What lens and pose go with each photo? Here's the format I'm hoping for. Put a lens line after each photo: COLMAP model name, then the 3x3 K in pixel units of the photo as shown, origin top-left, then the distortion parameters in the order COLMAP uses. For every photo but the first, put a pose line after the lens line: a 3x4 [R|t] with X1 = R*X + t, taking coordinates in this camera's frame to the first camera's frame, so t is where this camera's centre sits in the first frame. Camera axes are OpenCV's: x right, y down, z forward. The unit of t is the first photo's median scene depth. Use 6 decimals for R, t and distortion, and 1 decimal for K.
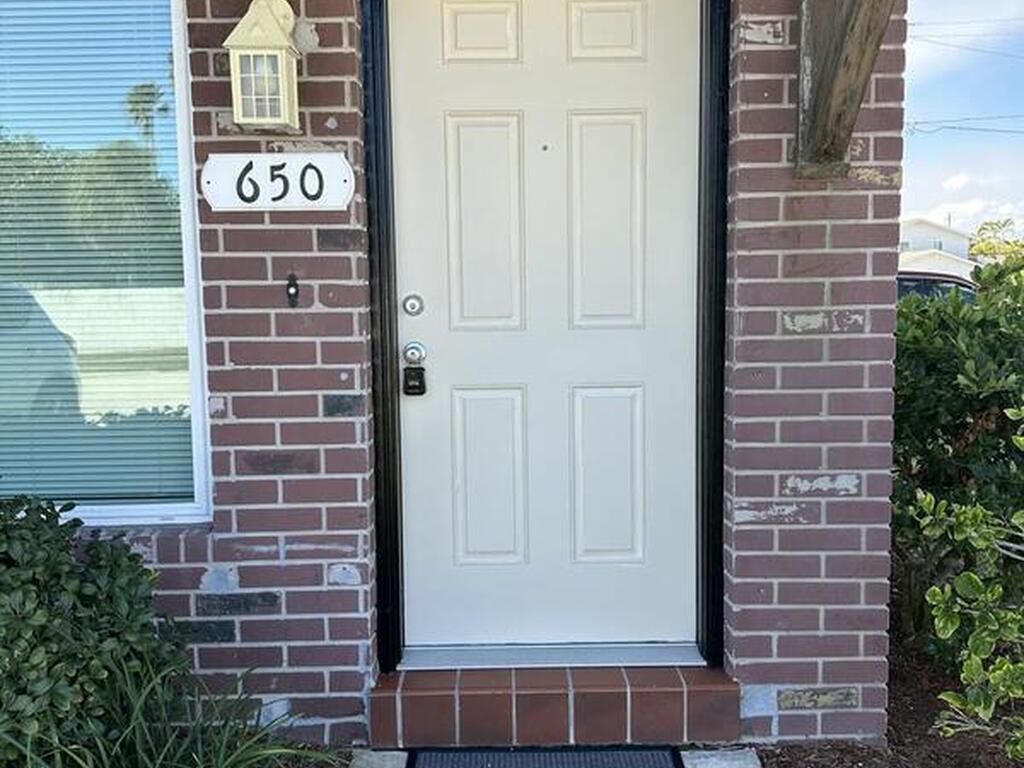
lens RADIAL K [[958.3, 0, 512.0], [0, 958.3, 384.0], [0, 0, 1]] dist [0.095834, -0.009159]
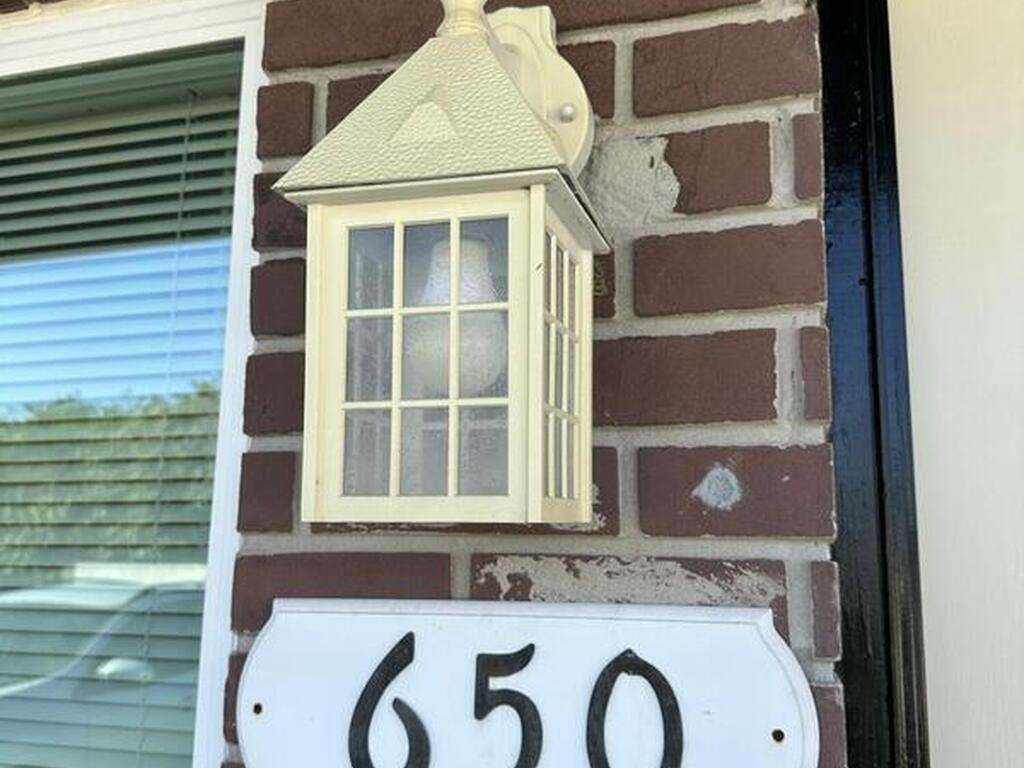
lens RADIAL K [[958.3, 0, 512.0], [0, 958.3, 384.0], [0, 0, 1]] dist [0.095834, -0.009159]
pose [[0.956054, -0.028326, -0.291819, -0.162373], [-0.055663, 0.959684, -0.275516, -0.221280], [0.287858, 0.279652, 0.915933, 0.740568]]
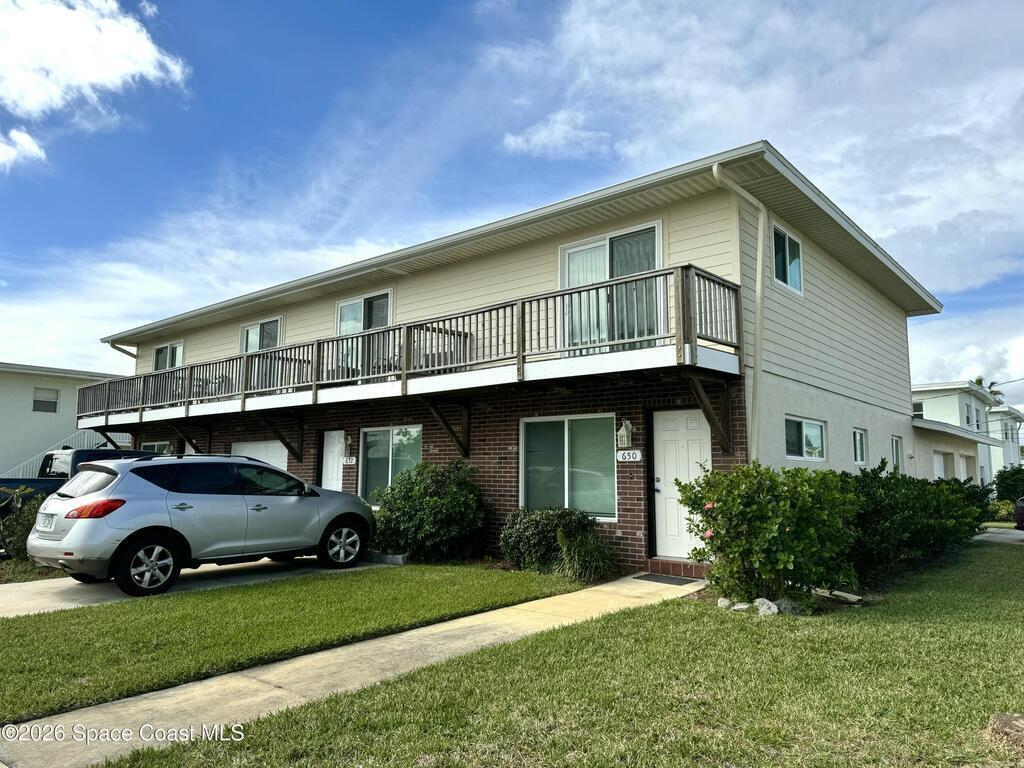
lens RADIAL K [[754.7, 0, 512.0], [0, 754.7, 384.0], [0, 0, 1]] dist [0.141794, -0.241536]
pose [[0.758061, -0.062550, -0.649177, 1.989160], [-0.083981, 0.977741, -0.192275, 0.260002], [0.646754, 0.200275, 0.735934, -2.549238]]
